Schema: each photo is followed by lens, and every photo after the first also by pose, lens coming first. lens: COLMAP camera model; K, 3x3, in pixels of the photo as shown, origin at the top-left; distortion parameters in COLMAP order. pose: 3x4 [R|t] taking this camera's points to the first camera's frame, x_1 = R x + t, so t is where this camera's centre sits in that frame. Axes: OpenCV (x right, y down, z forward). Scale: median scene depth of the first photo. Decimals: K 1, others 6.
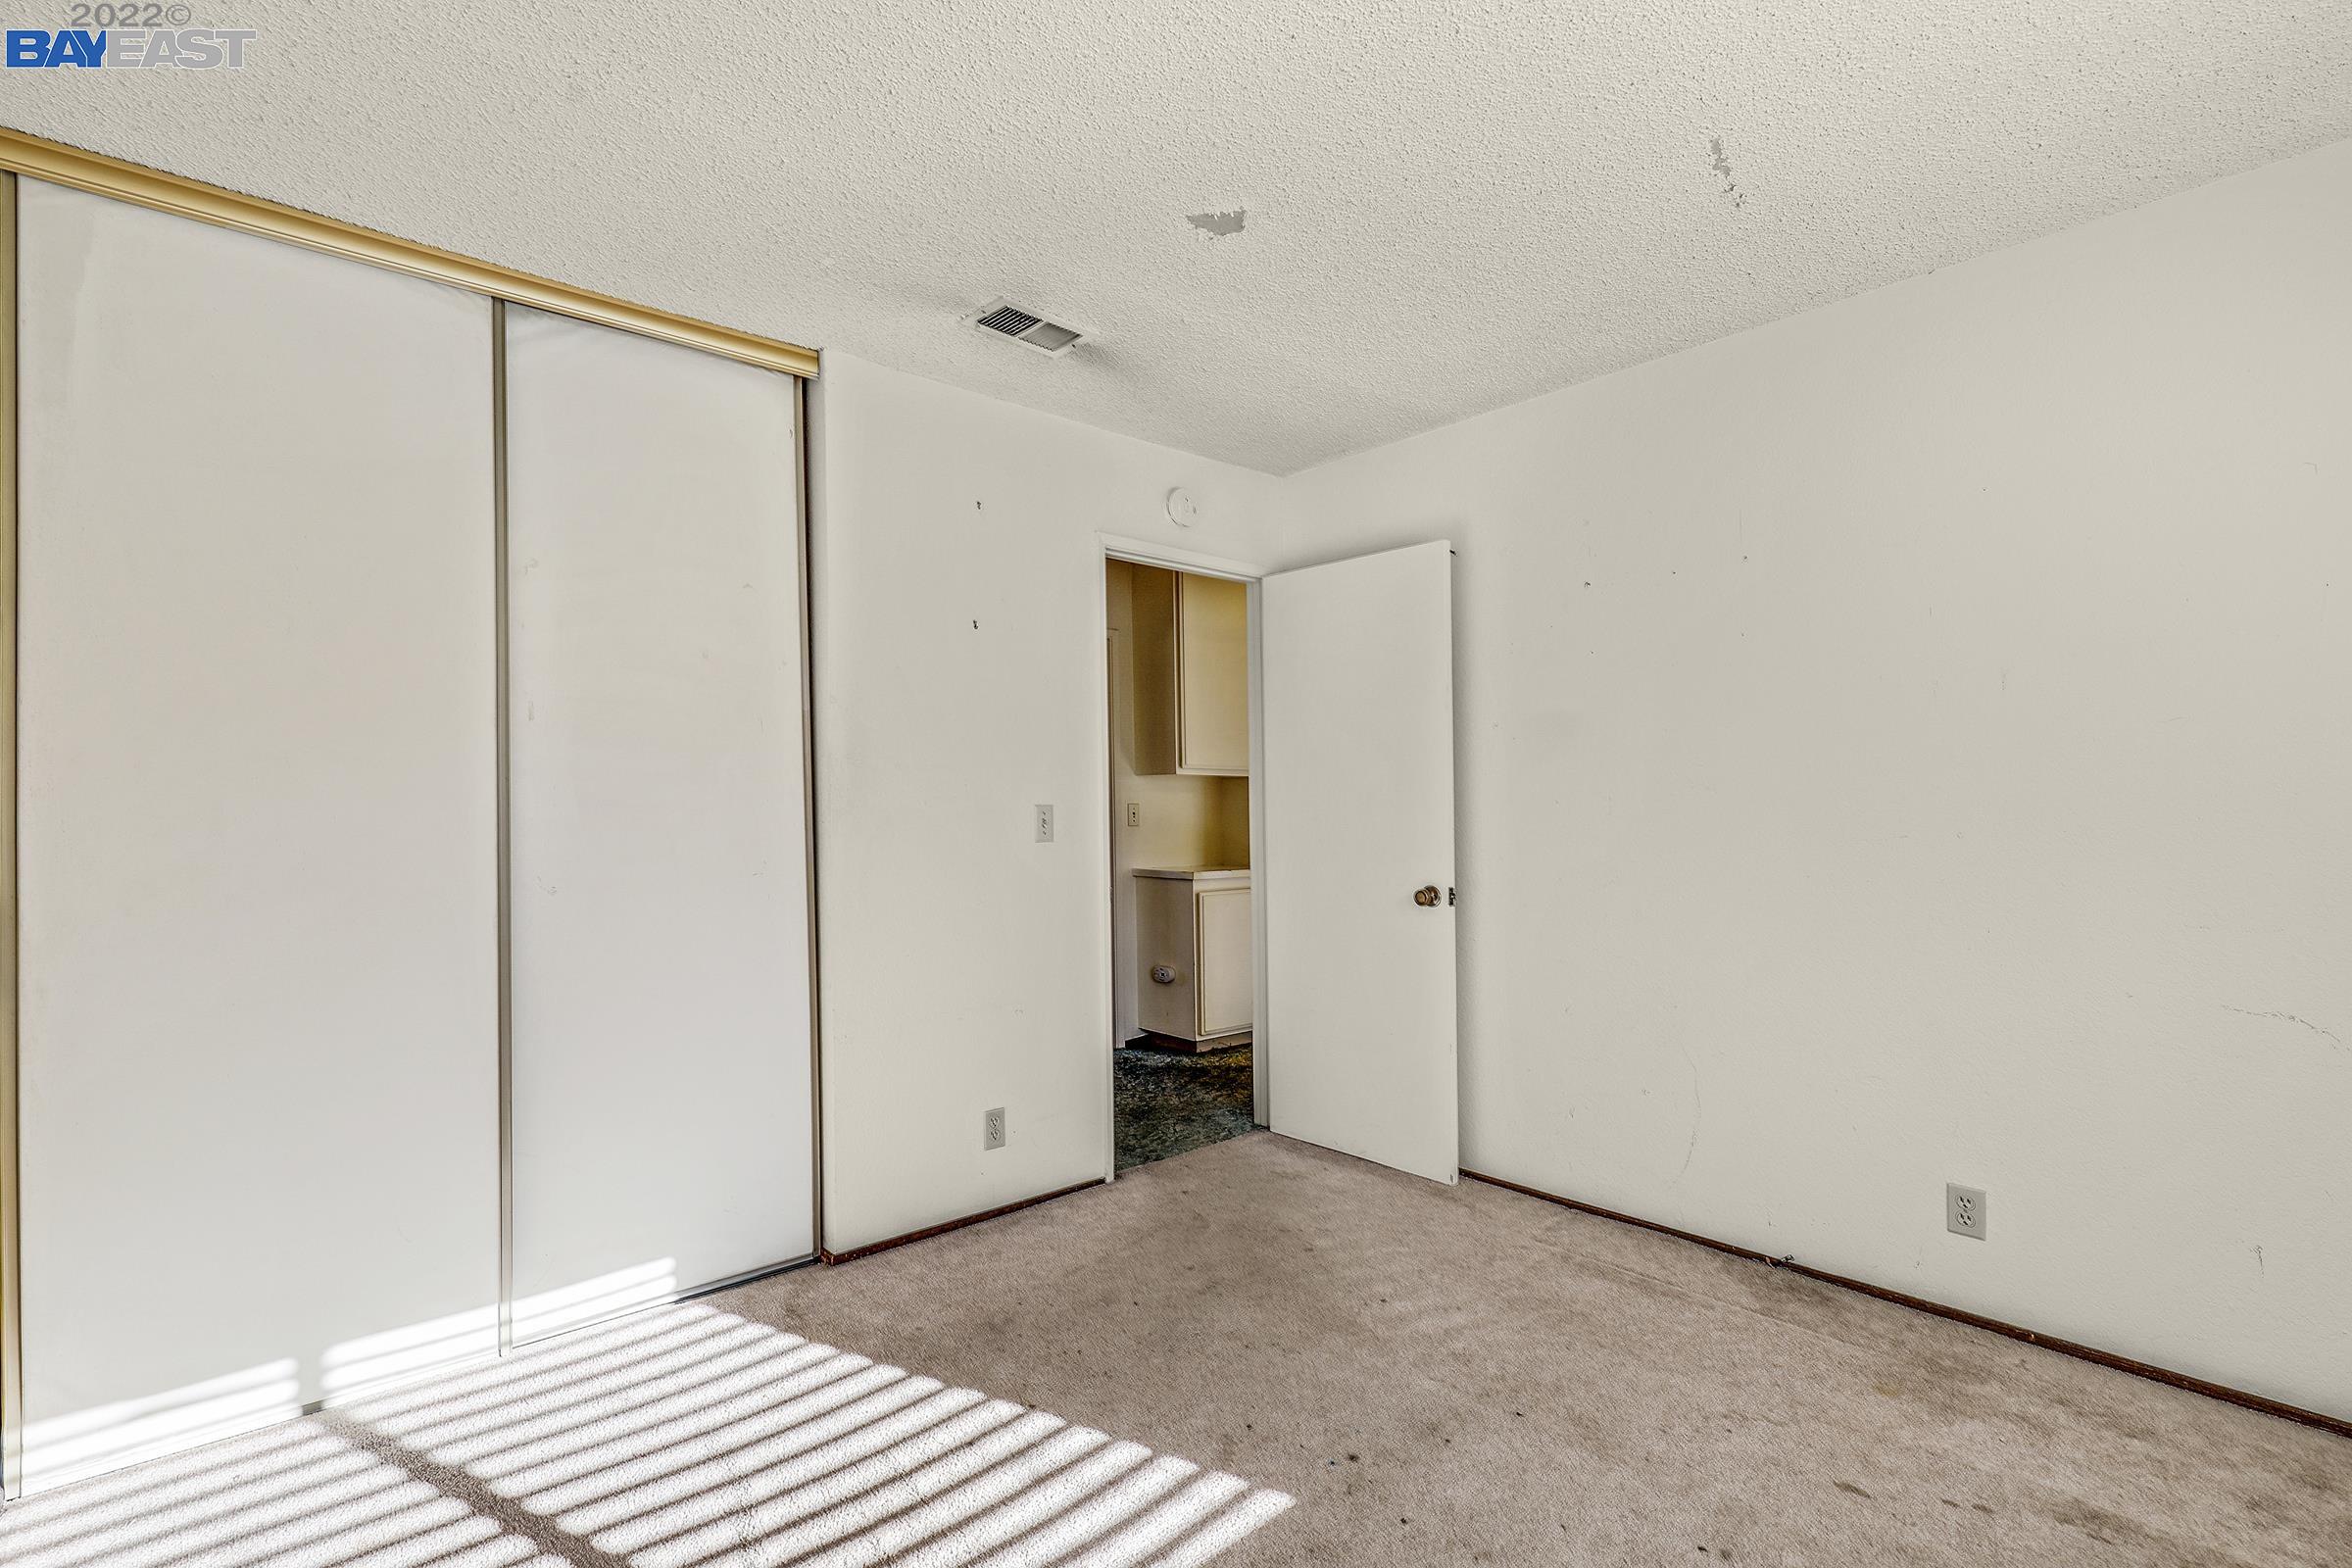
lens RADIAL K [[1055.6, 0, 1173.6], [0, 1055.6, 800.2], [0, 0, 1]] dist [0.001667, -0.000030]
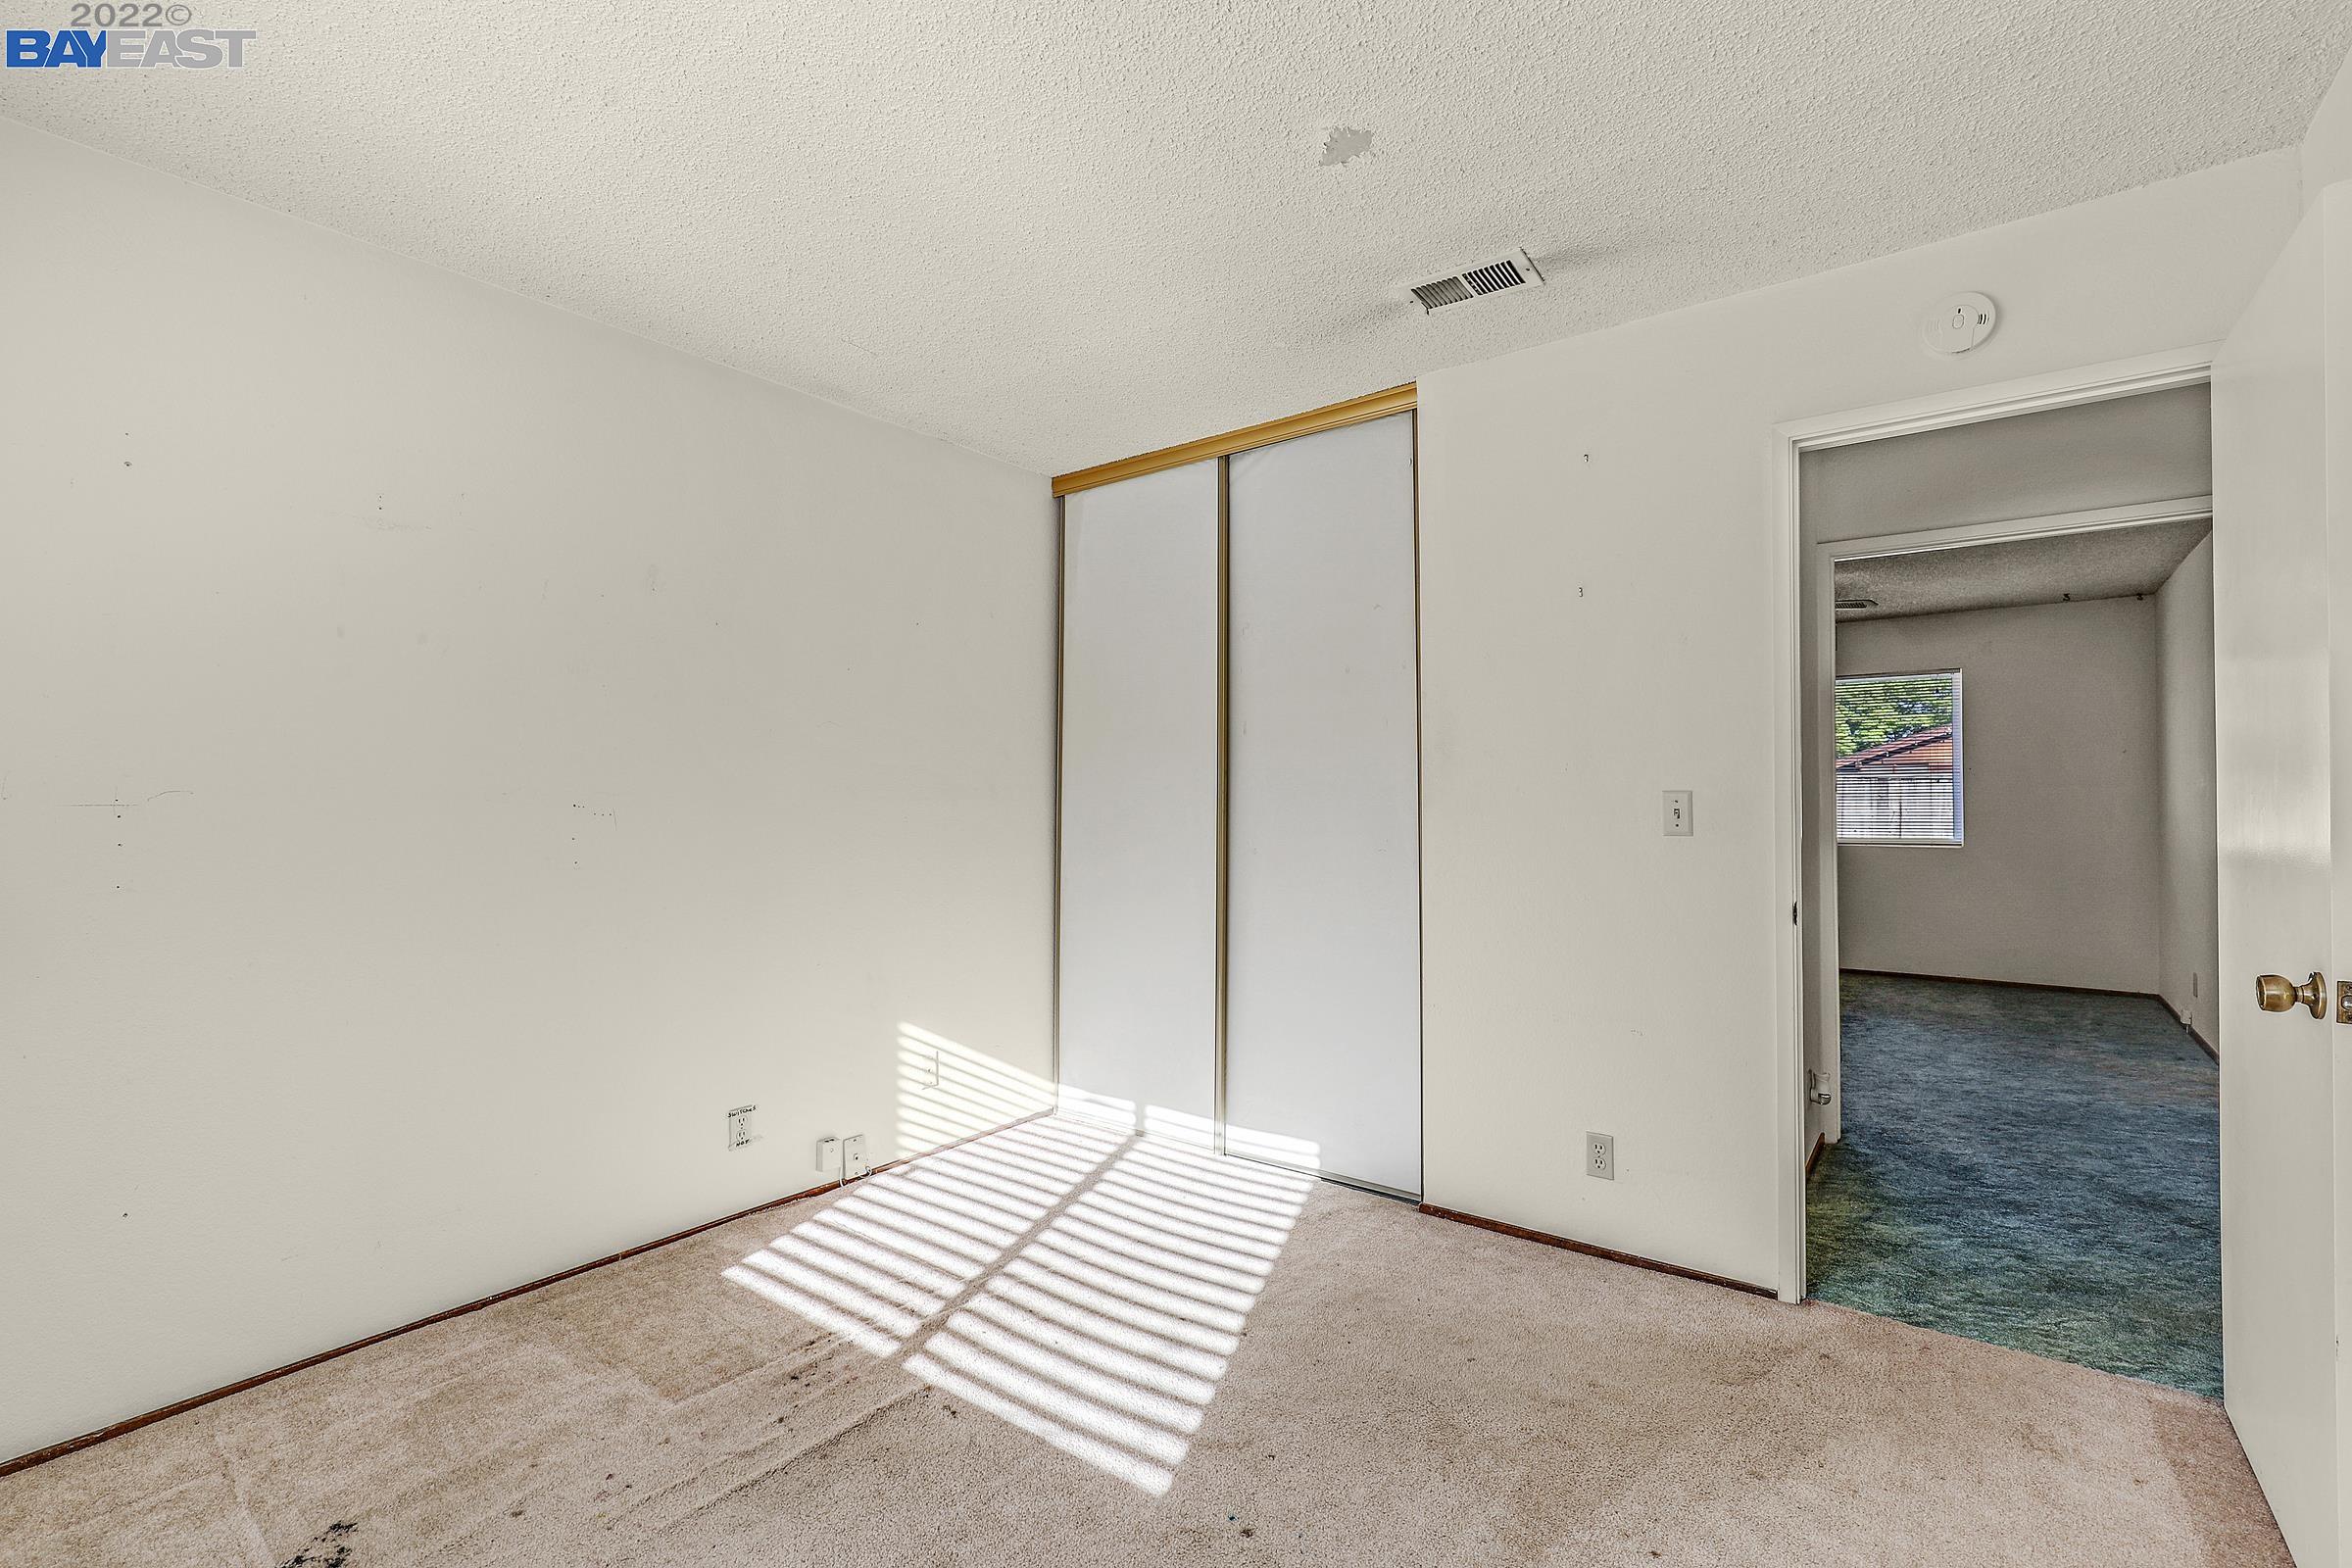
lens RADIAL K [[1055.6, 0, 1173.6], [0, 1055.6, 800.2], [0, 0, 1]] dist [0.001667, -0.000030]
pose [[0.212437, 0.005225, -0.977161, 0.790288], [0.002607, 0.999979, 0.005914, 0.006313], [0.977171, -0.003804, 0.212419, 0.591202]]
